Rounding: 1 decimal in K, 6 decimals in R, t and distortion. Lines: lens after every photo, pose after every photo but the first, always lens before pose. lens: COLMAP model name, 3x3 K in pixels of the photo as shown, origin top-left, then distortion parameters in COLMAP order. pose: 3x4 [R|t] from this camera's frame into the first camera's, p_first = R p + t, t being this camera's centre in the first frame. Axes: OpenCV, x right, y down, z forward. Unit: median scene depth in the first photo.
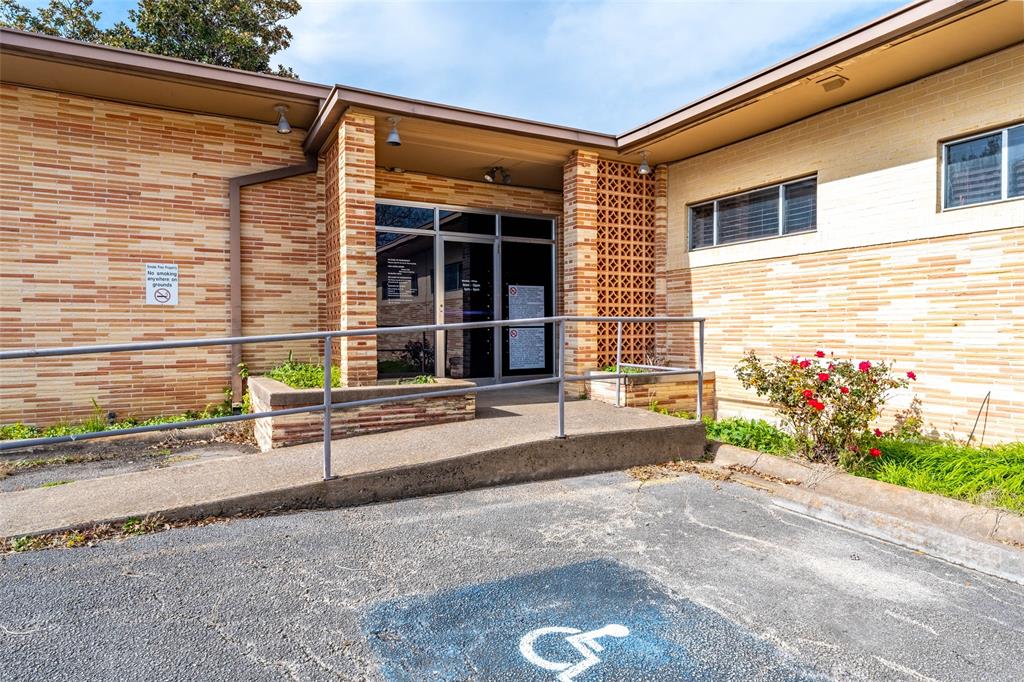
lens RADIAL K [[611.7, 0, 516.4], [0, 611.7, 334.8], [0, 0, 1]] dist [0.025310, 0.000234]
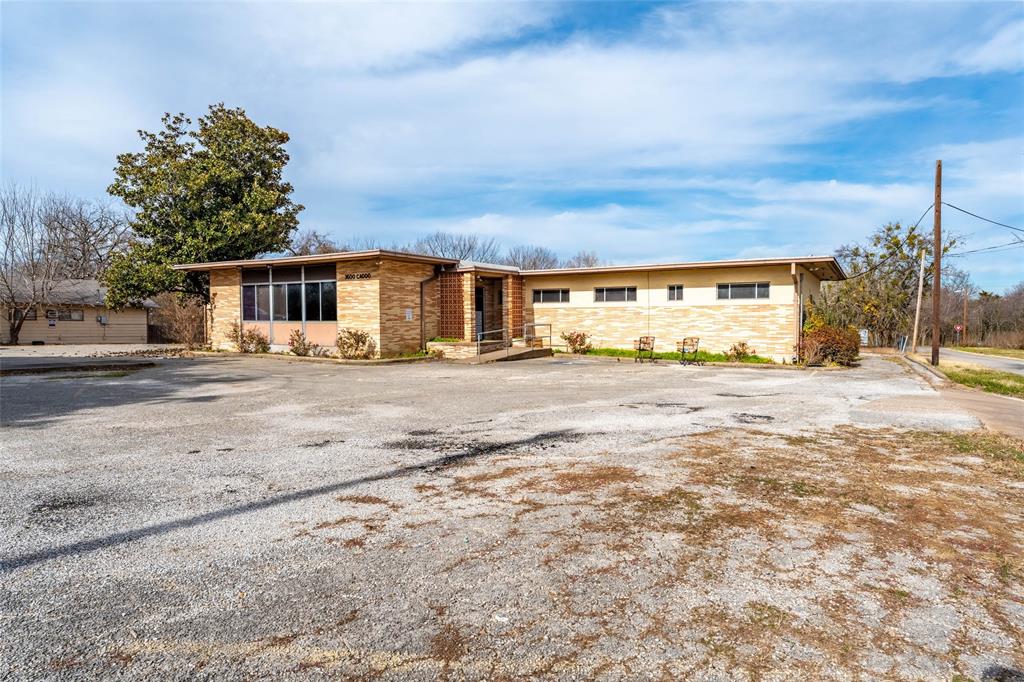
lens RADIAL K [[611.7, 0, 510.9], [0, 611.7, 339.8], [0, 0, 1]] dist [0.025310, 0.000234]
pose [[0.853140, -0.023530, 0.521152, -1.830207], [0.006807, 0.999399, 0.033981, -0.054490], [-0.521638, -0.025443, 0.852787, -2.119407]]
